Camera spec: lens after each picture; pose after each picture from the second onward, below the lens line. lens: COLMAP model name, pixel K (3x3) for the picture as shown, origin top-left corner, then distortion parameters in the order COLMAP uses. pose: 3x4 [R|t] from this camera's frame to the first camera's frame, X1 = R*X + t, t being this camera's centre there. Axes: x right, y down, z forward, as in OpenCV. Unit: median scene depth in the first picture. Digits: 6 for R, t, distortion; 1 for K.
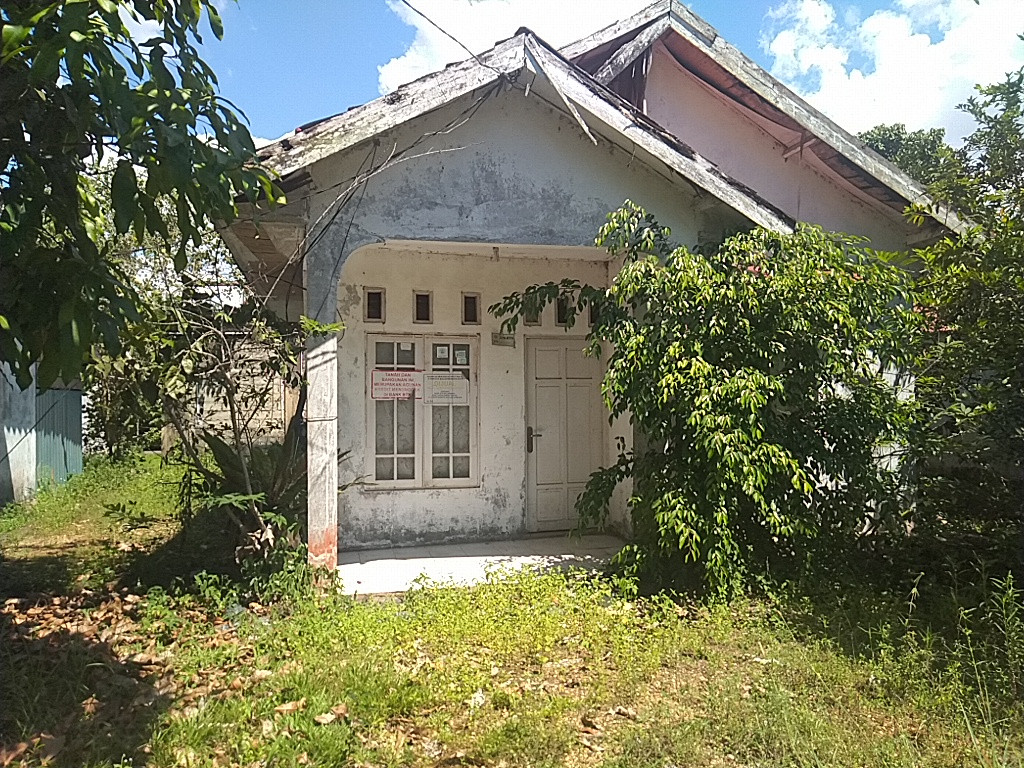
lens RADIAL K [[715.3, 0, 455.3], [0, 715.3, 386.7], [0, 0, 1]] dist [0.071354, -0.078395]
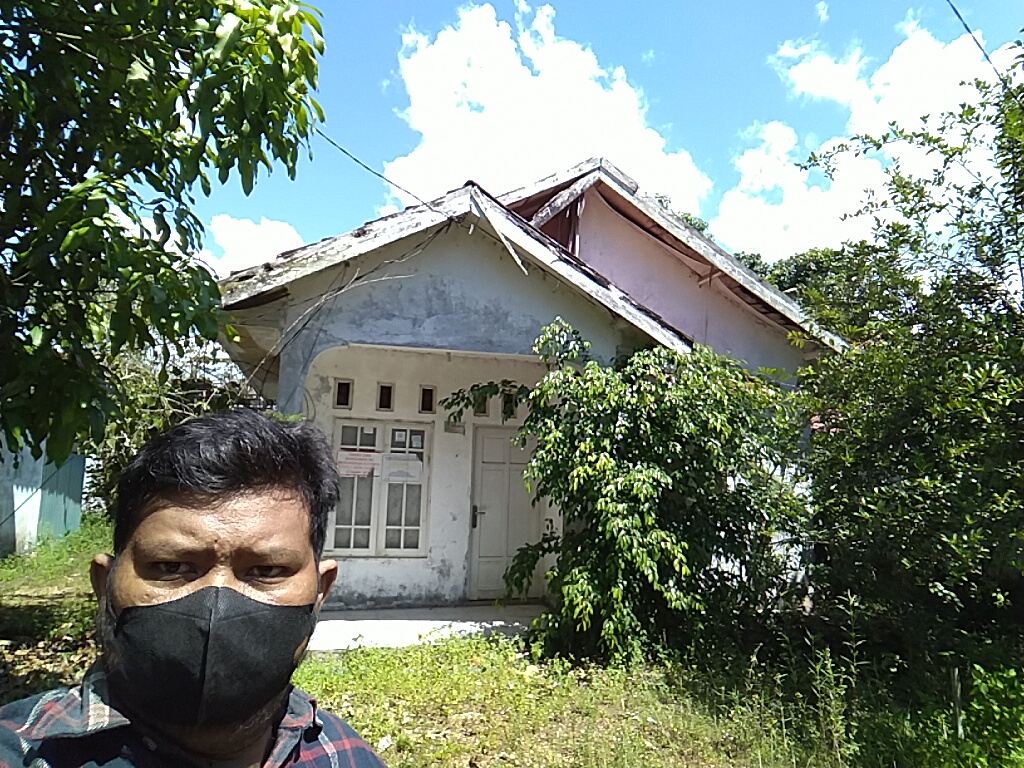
lens RADIAL K [[731.0, 0, 508.1], [0, 731.0, 366.3], [0, 0, 1]] dist [0.056548, -0.081737]
pose [[0.998953, 0.042585, 0.016695, 0.144250], [-0.040500, 0.993119, -0.109882, -0.041742], [-0.021260, 0.109091, 0.993804, -0.209086]]
